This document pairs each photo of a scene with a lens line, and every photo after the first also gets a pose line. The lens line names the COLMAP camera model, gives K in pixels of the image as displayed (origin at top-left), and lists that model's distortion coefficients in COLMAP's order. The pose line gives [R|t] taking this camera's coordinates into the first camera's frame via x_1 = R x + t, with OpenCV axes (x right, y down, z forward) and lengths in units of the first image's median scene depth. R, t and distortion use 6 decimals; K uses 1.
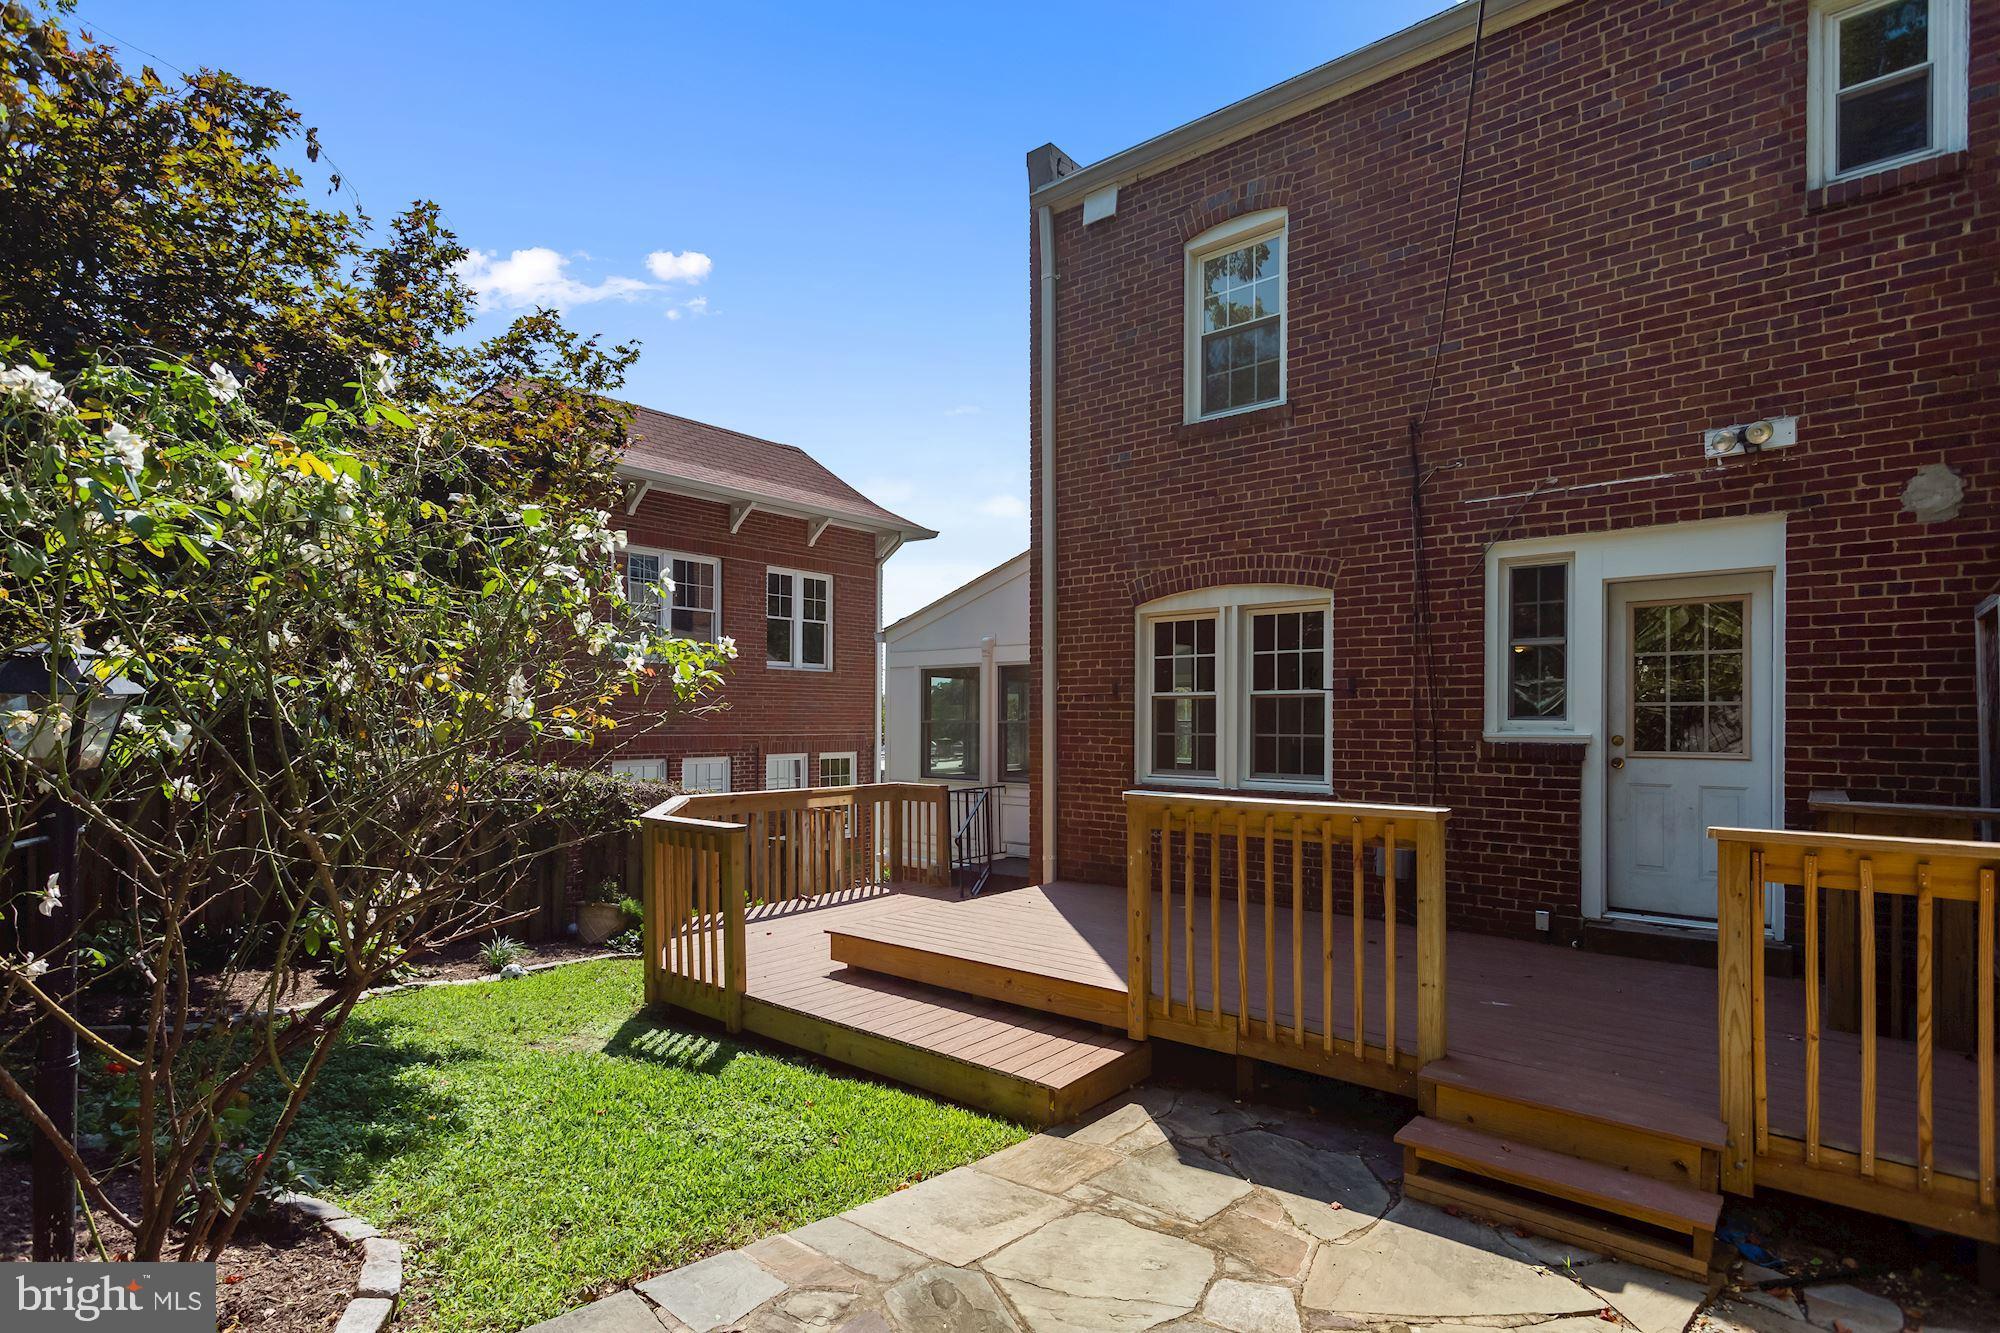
lens RADIAL K [[967.1, 0, 988.3], [0, 967.1, 718.7], [0, 0, 1]] dist [0.006152, 0.001546]
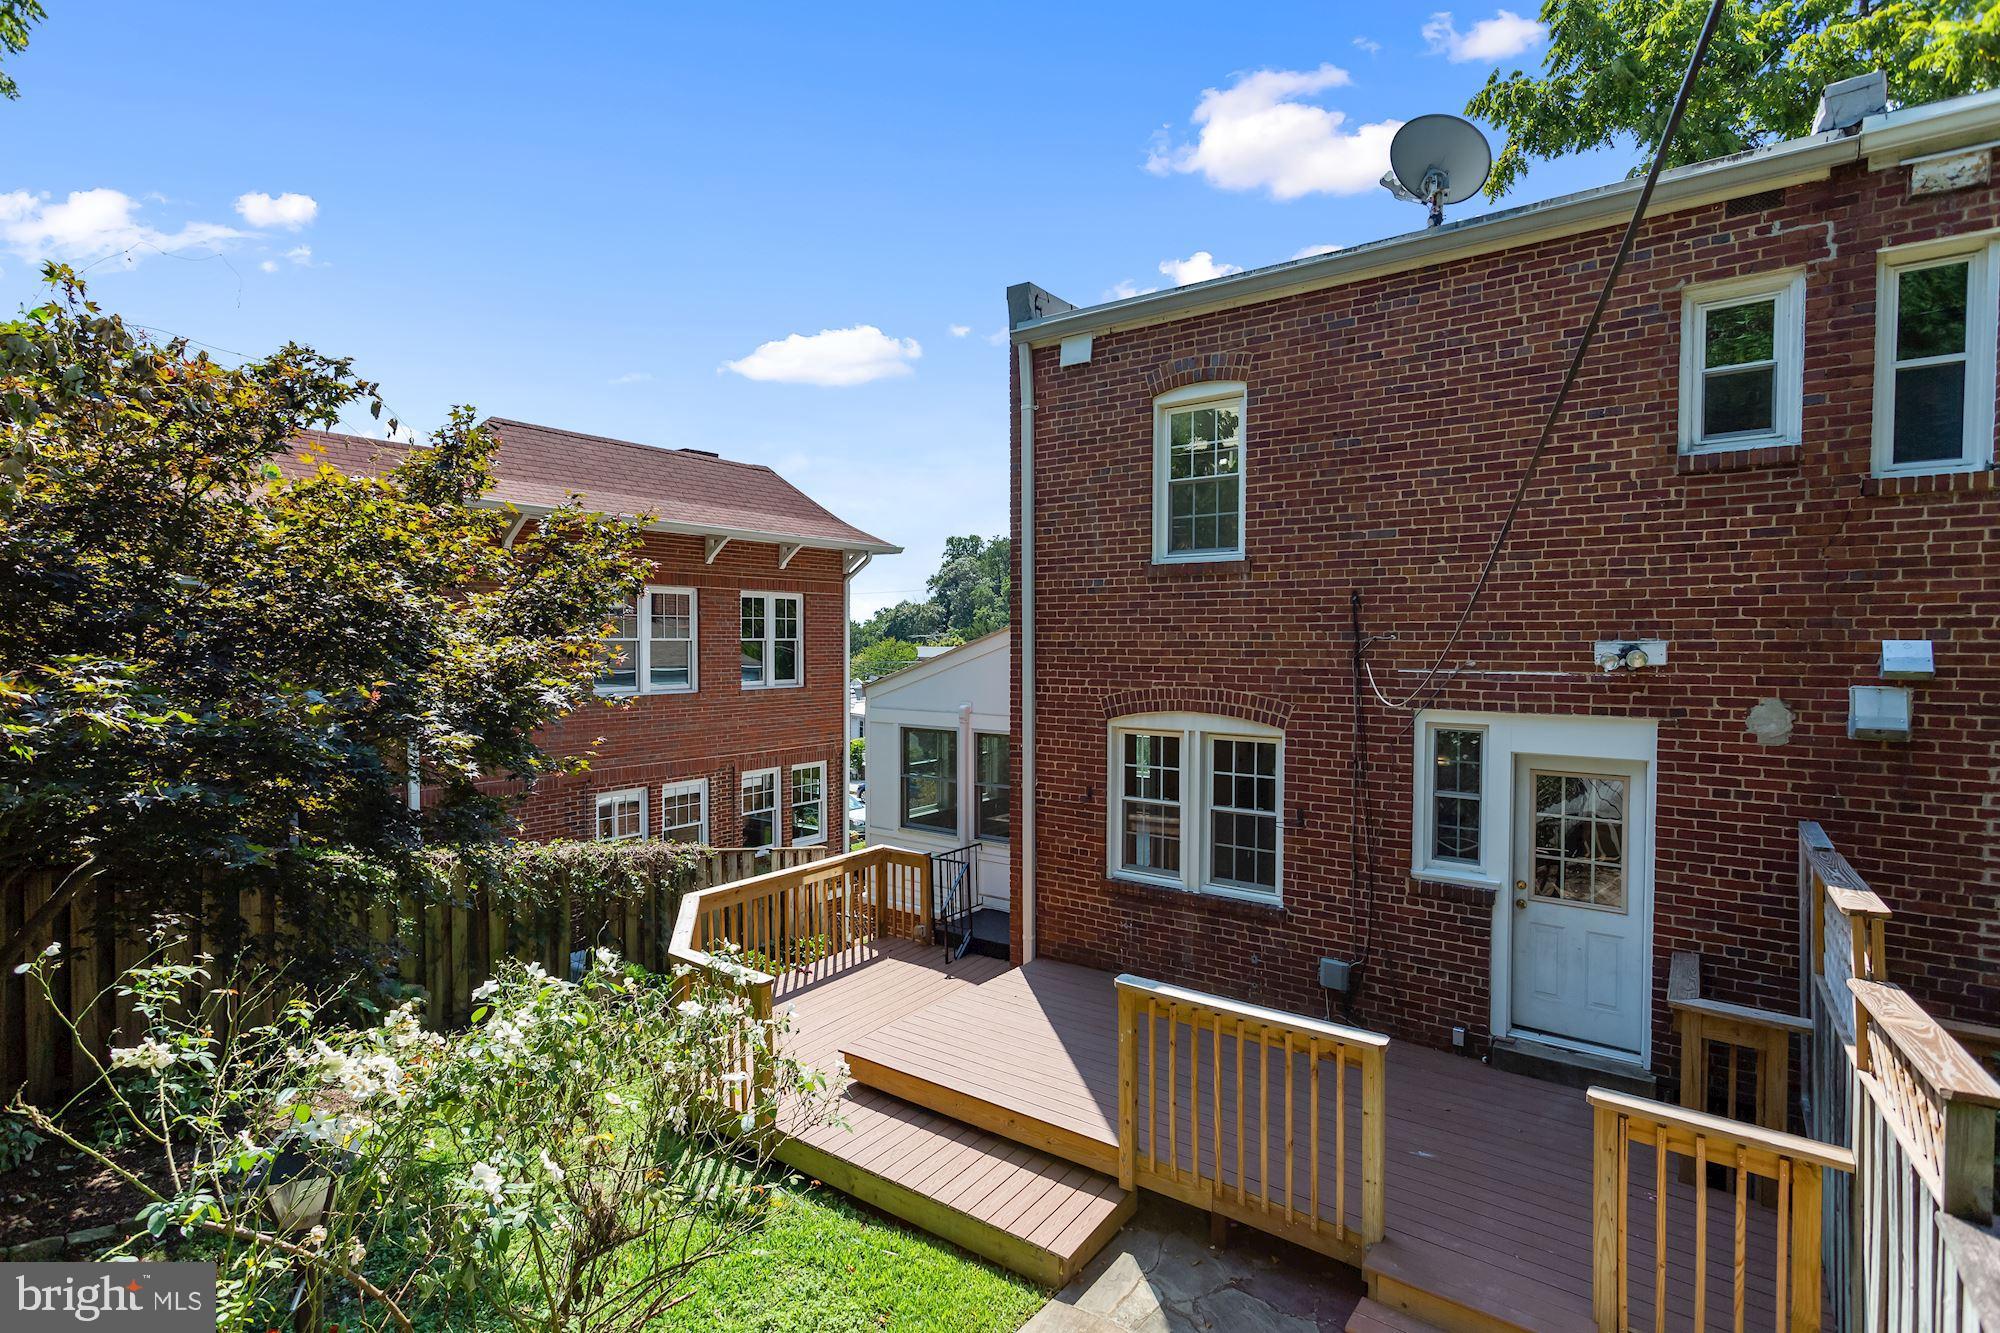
lens RADIAL K [[950.8, 0, 998.7], [0, 950.8, 668.9], [0, 0, 1]] dist [0.001161, 0.006559]
pose [[0.997465, -0.003681, 0.071058, -0.057748], [0.001552, 0.999549, 0.029998, -0.237579], [-0.071136, -0.029812, 0.997021, -0.087720]]
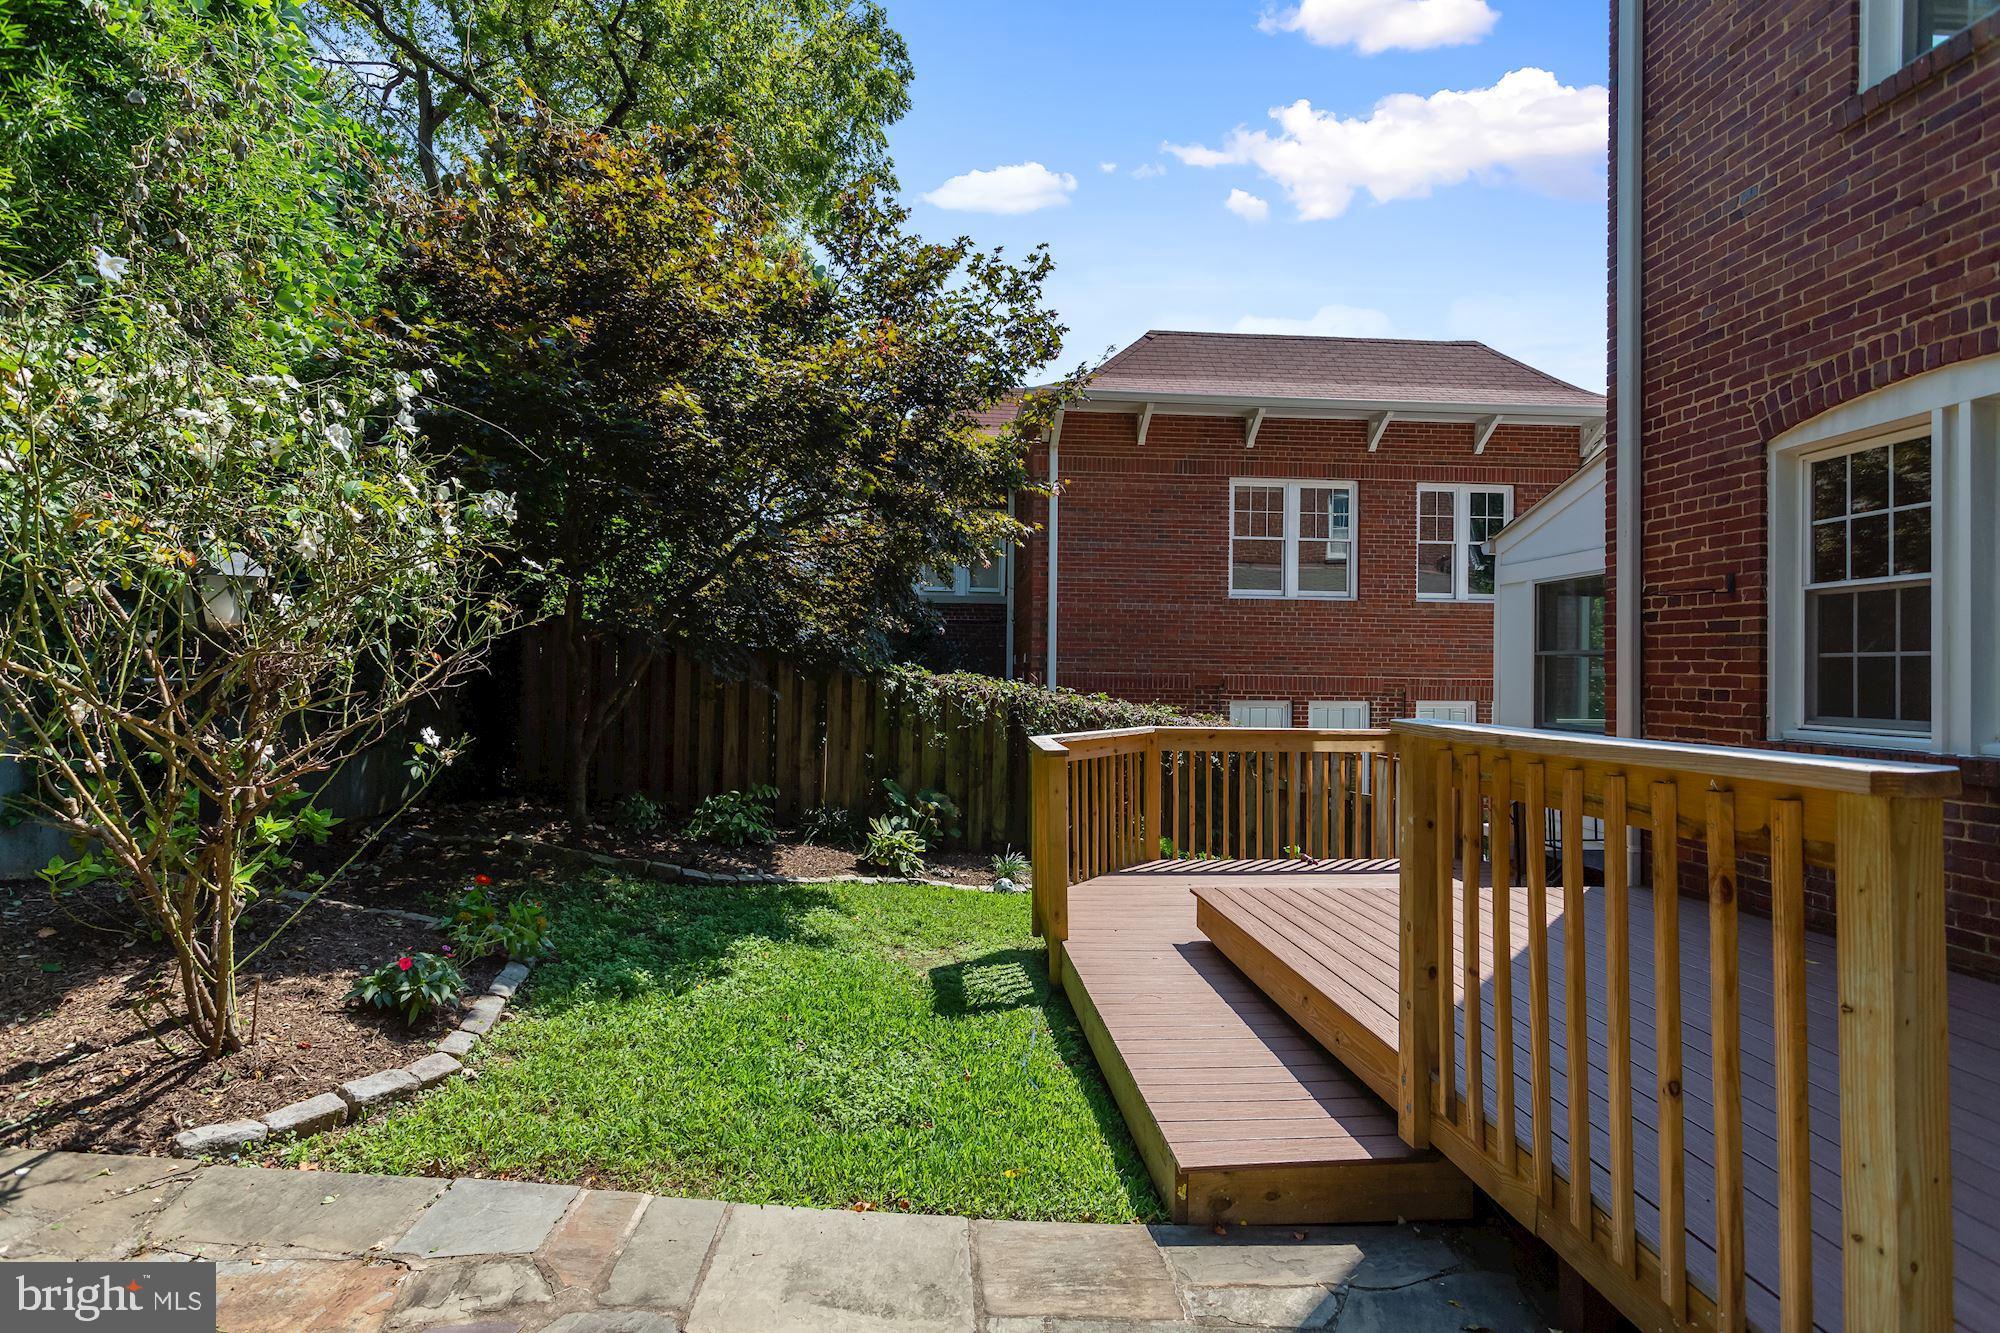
lens RADIAL K [[962.2, 0, 1000.0], [0, 962.2, 666.5], [0, 0, 1]] dist [0.000950, 0.000645]
pose [[0.703207, 0.001069, -0.710984, 0.276998], [-0.008224, 0.999944, -0.006631, 0.034784], [0.710938, 0.010510, 0.703176, 0.289830]]
